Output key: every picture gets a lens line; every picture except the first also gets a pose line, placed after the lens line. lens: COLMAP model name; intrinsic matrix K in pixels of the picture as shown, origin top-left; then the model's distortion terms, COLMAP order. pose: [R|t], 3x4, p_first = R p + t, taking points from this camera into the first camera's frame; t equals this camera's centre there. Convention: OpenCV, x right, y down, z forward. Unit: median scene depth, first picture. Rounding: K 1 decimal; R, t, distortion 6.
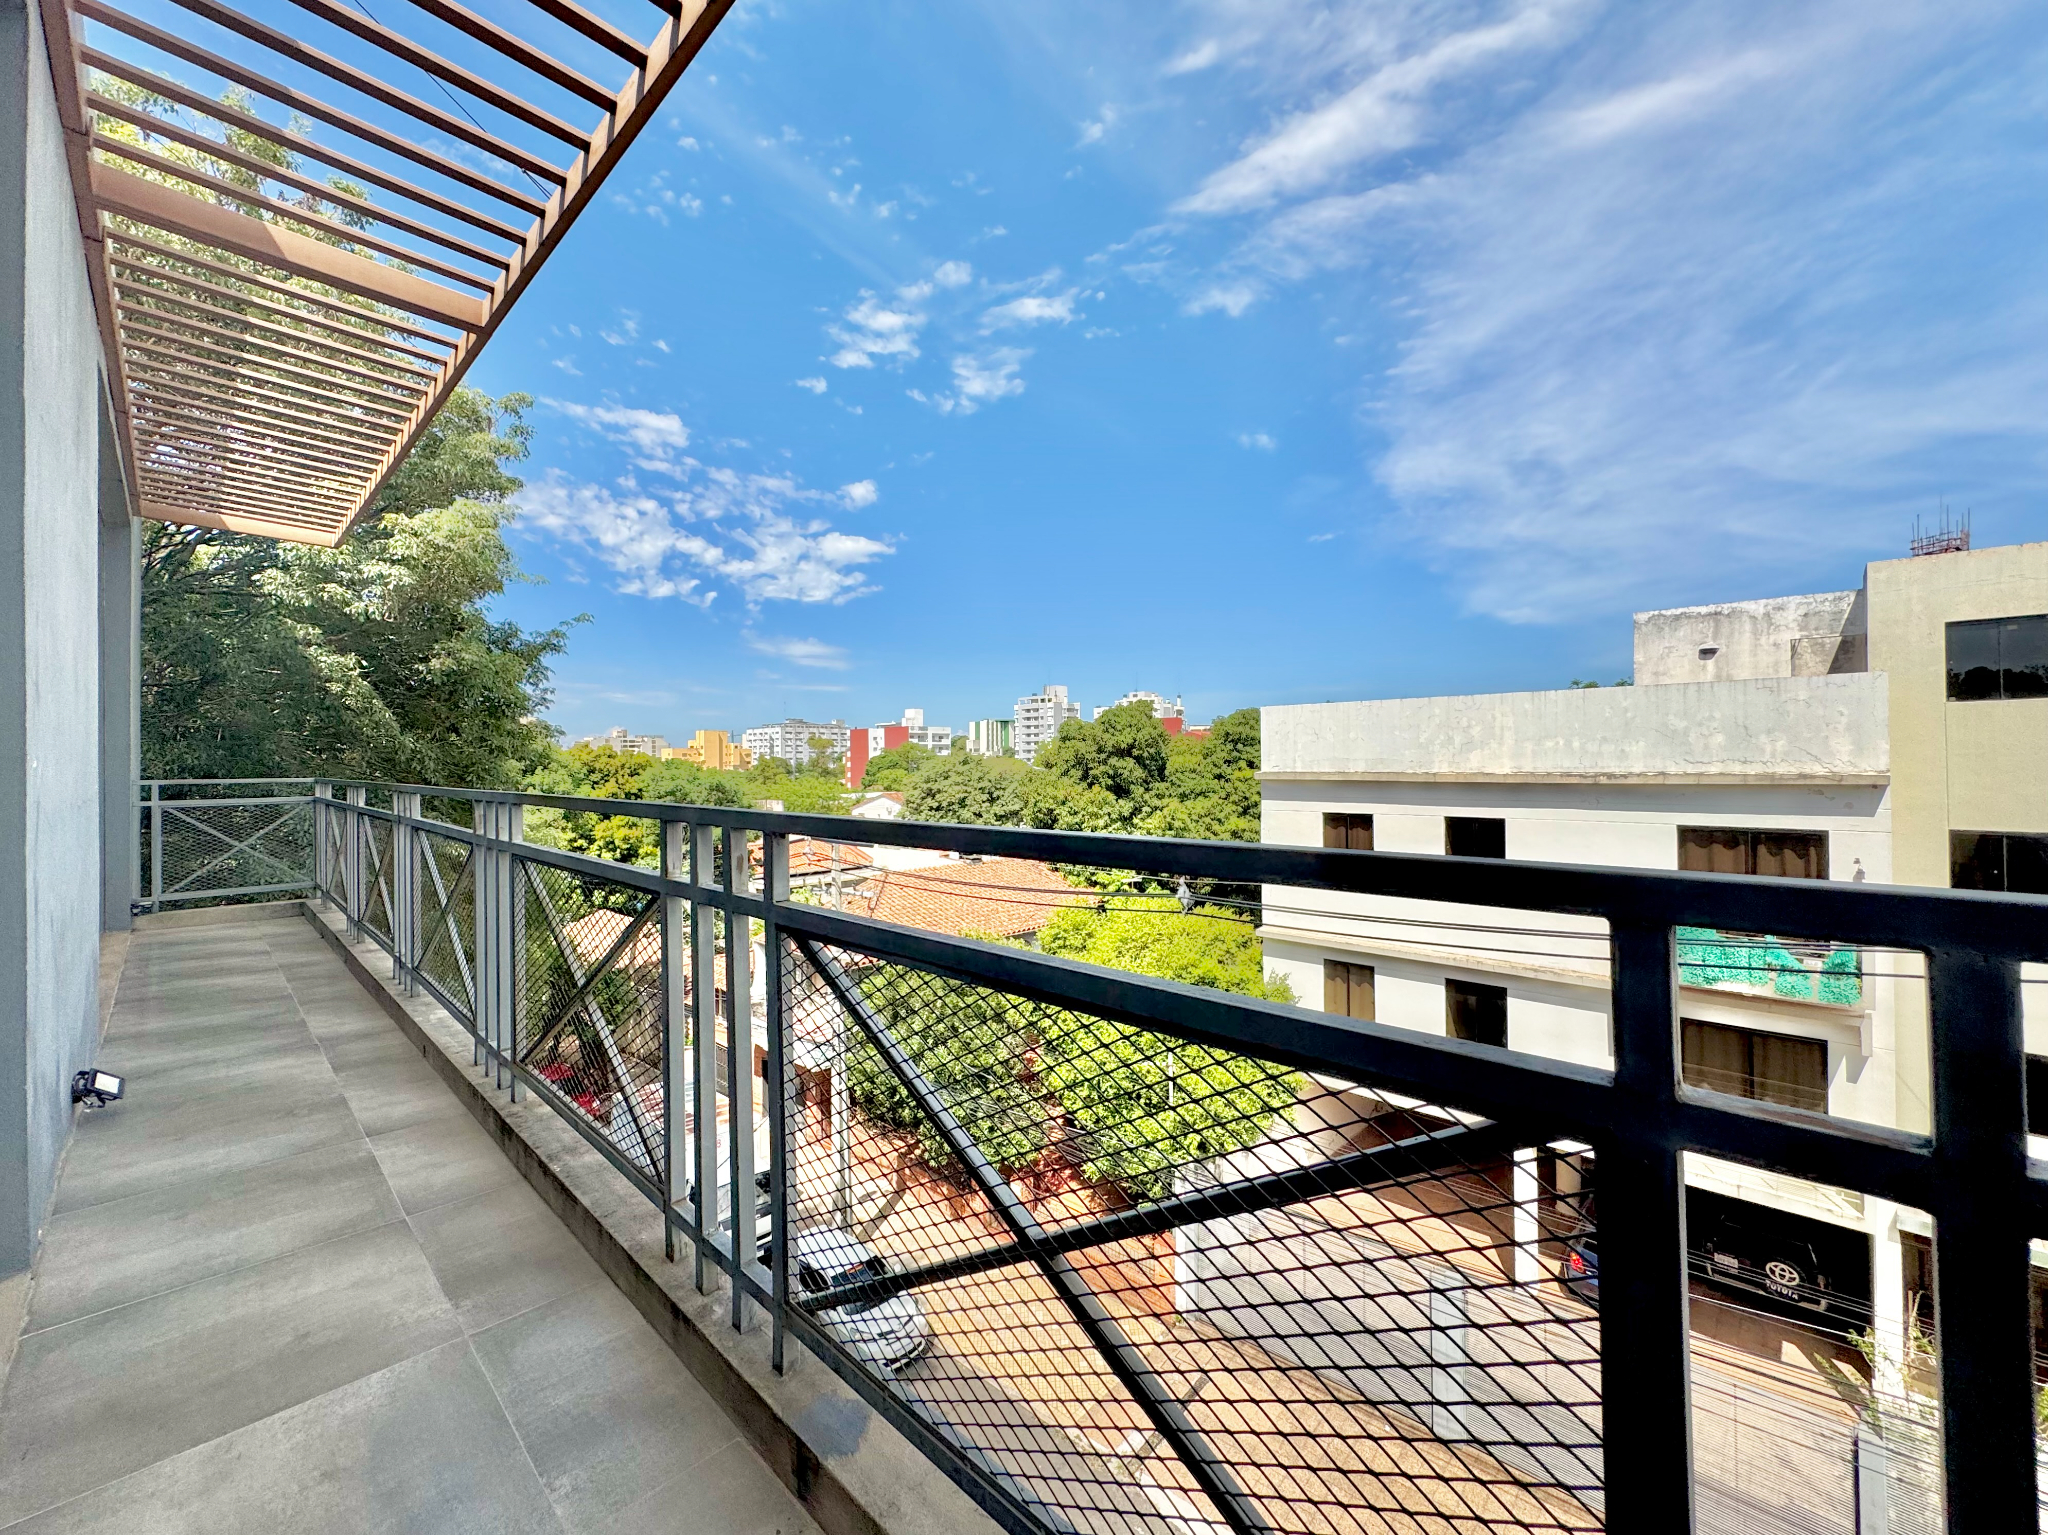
lens RADIAL K [[809.4, 0, 1024.0], [0, 809.4, 767.5], [0, 0, 1]] dist [0.001141, 0.000086]
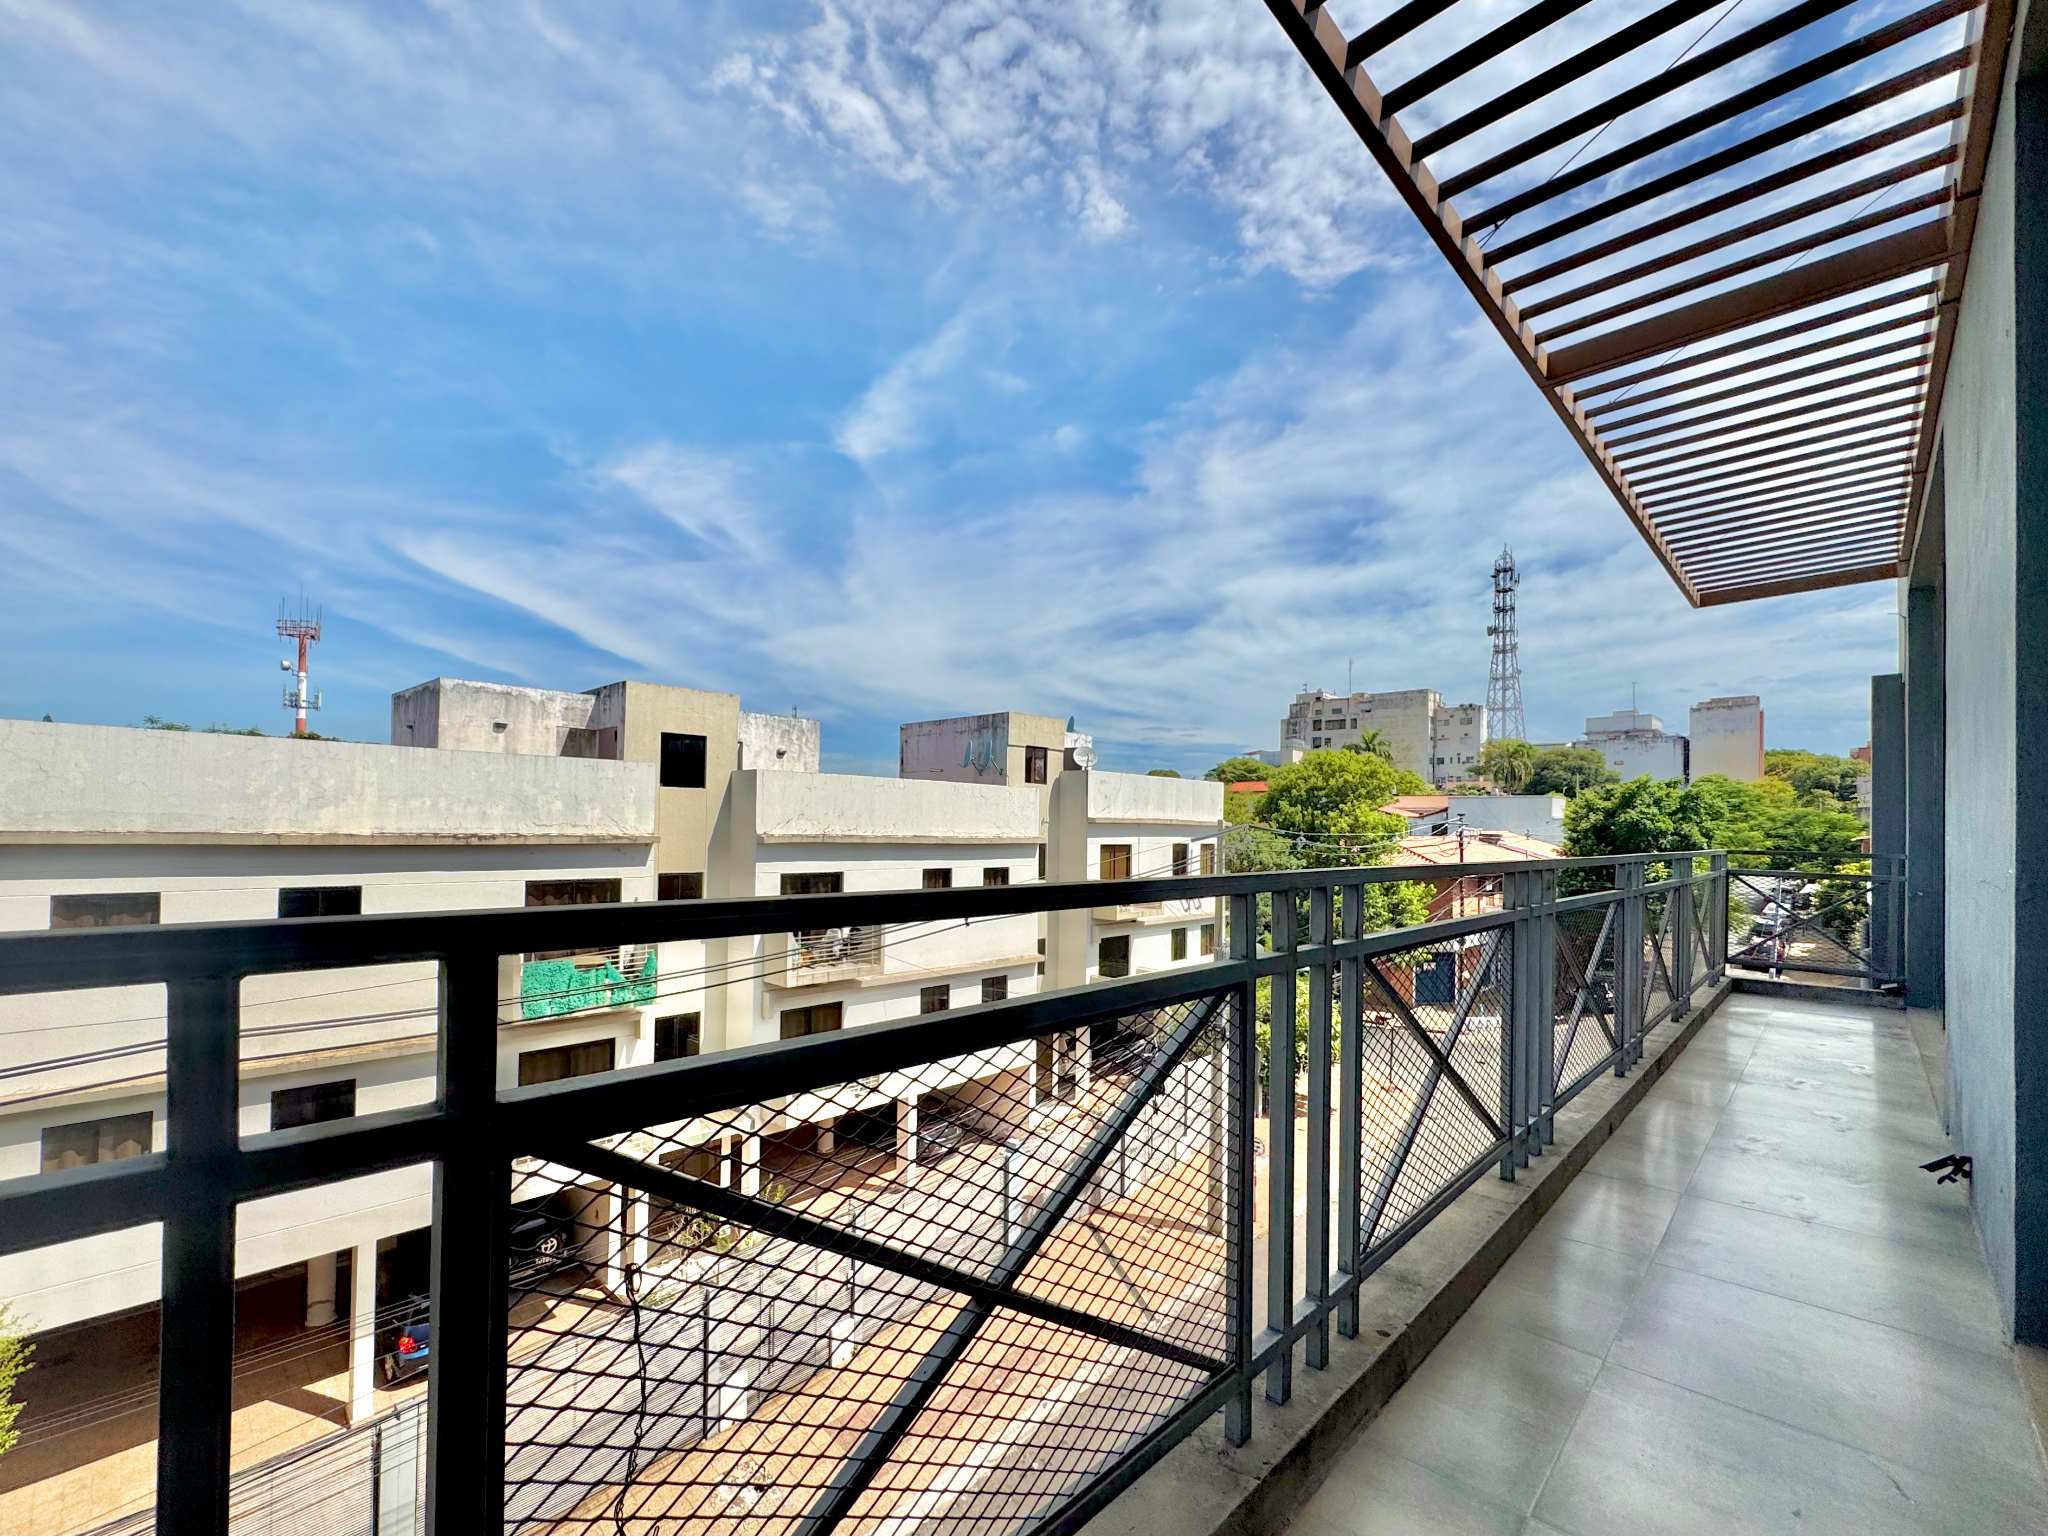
lens RADIAL K [[864.0, 0, 976.9], [0, 864.0, 815.3], [0, 0, 1]] dist [0.000510, 0.000081]
pose [[0.034958, 0.023201, 0.999119, -0.342102], [-0.009579, 0.999692, -0.022879, 0.001664], [-0.999343, -0.008770, 0.035169, 0.315809]]
